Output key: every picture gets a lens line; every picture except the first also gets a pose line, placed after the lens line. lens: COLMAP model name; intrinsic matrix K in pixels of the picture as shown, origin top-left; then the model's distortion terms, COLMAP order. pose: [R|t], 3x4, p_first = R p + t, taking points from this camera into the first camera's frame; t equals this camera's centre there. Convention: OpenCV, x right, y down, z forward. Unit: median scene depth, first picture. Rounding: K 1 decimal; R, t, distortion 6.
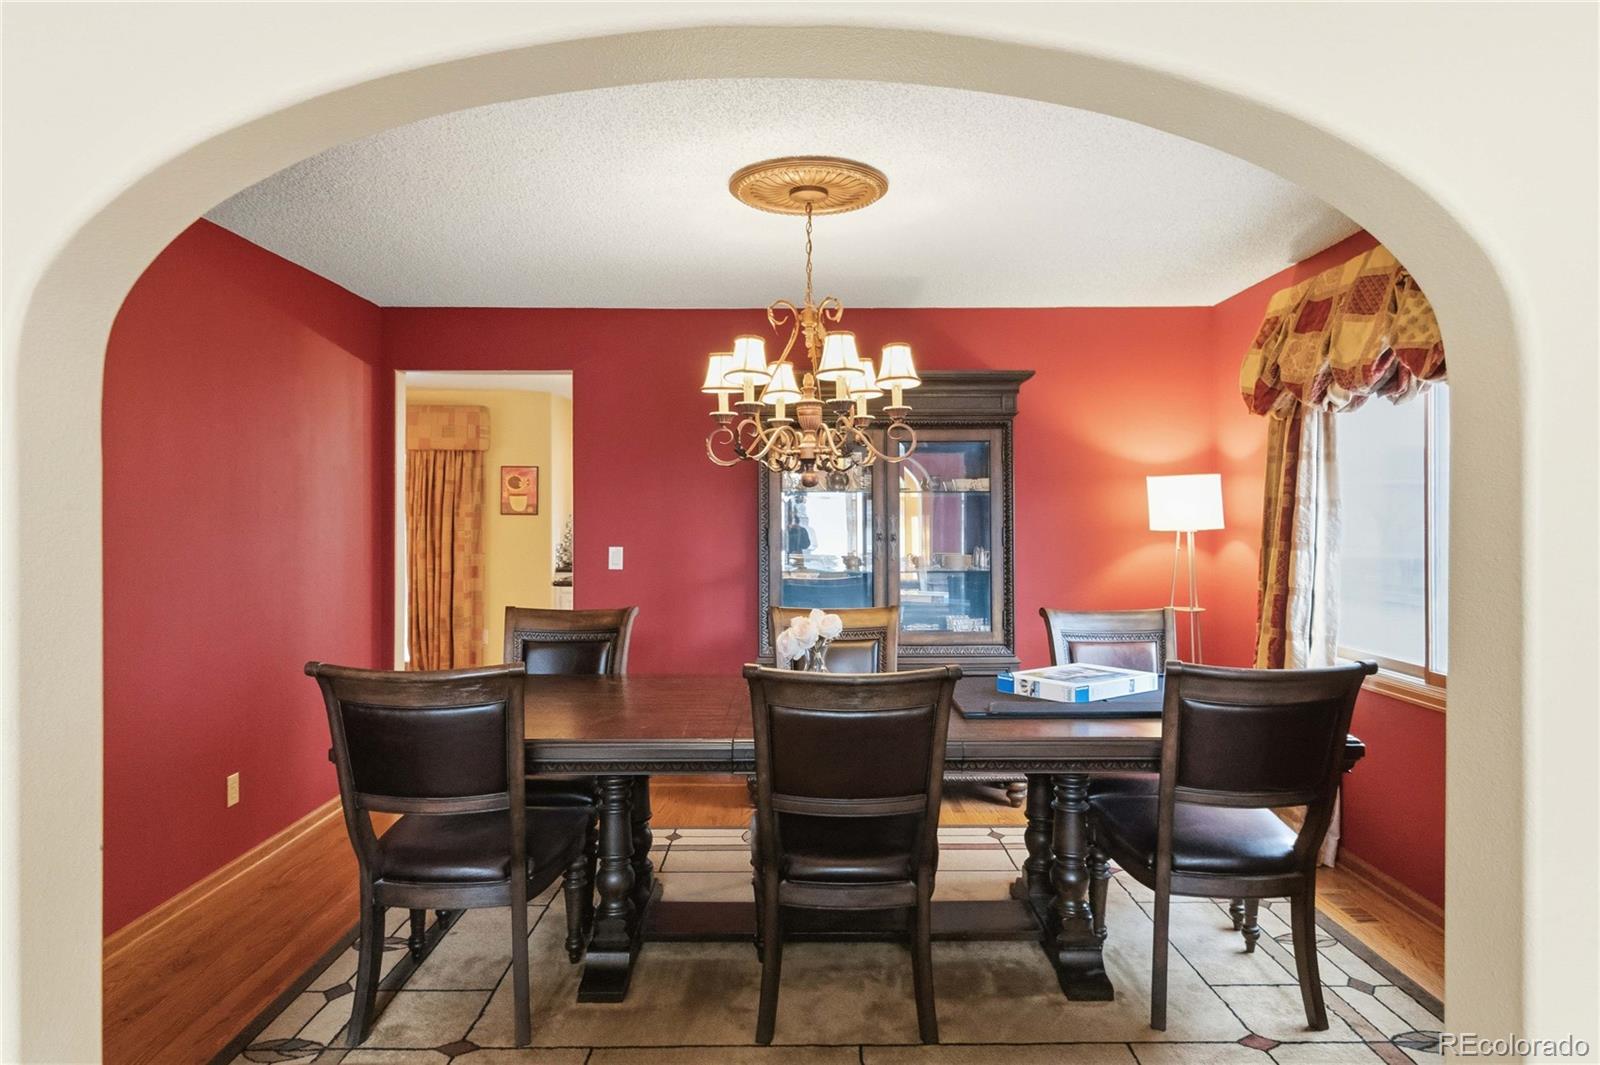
lens RADIAL K [[998.2, 0, 804.2], [0, 998.2, 508.6], [0, 0, 1]] dist [0.007097, 0.002762]
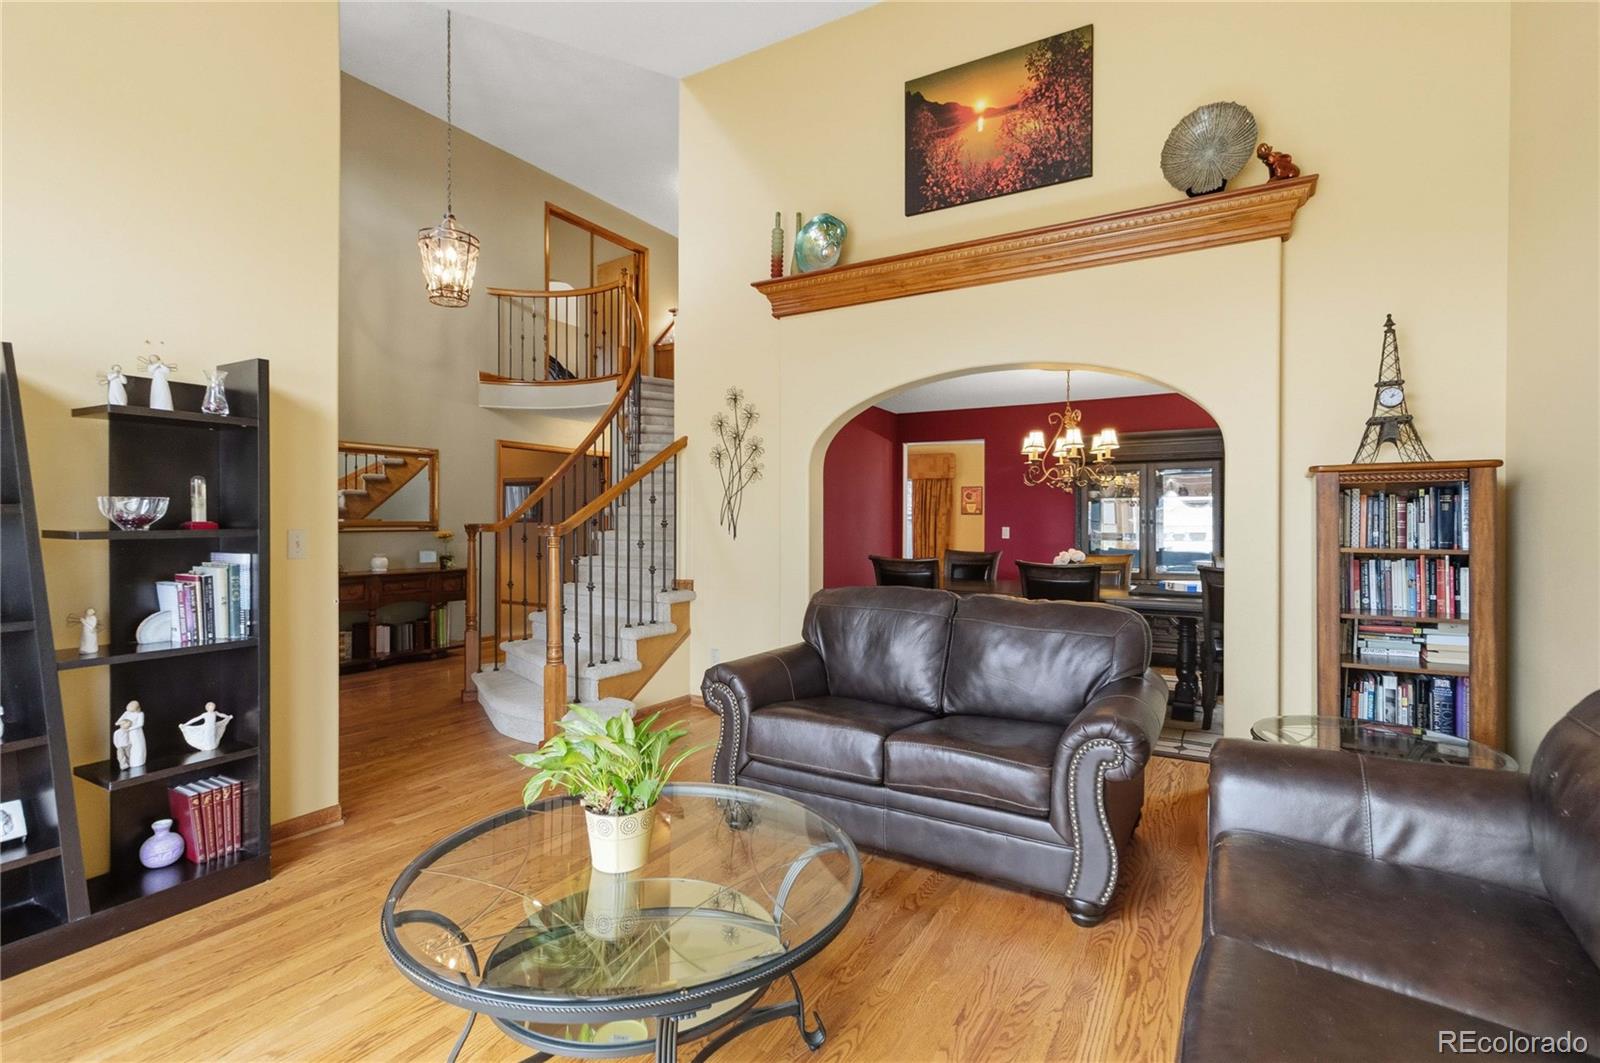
lens RADIAL K [[738.1, 0, 806.4], [0, 738.1, 524.8], [0, 0, 1]] dist [0.002992, 0.000210]
pose [[0.861755, 0.007102, -0.507274, 0.208942], [-0.001917, 0.999940, 0.010743, 0.018918], [0.507321, -0.008286, 0.861718, -0.449853]]
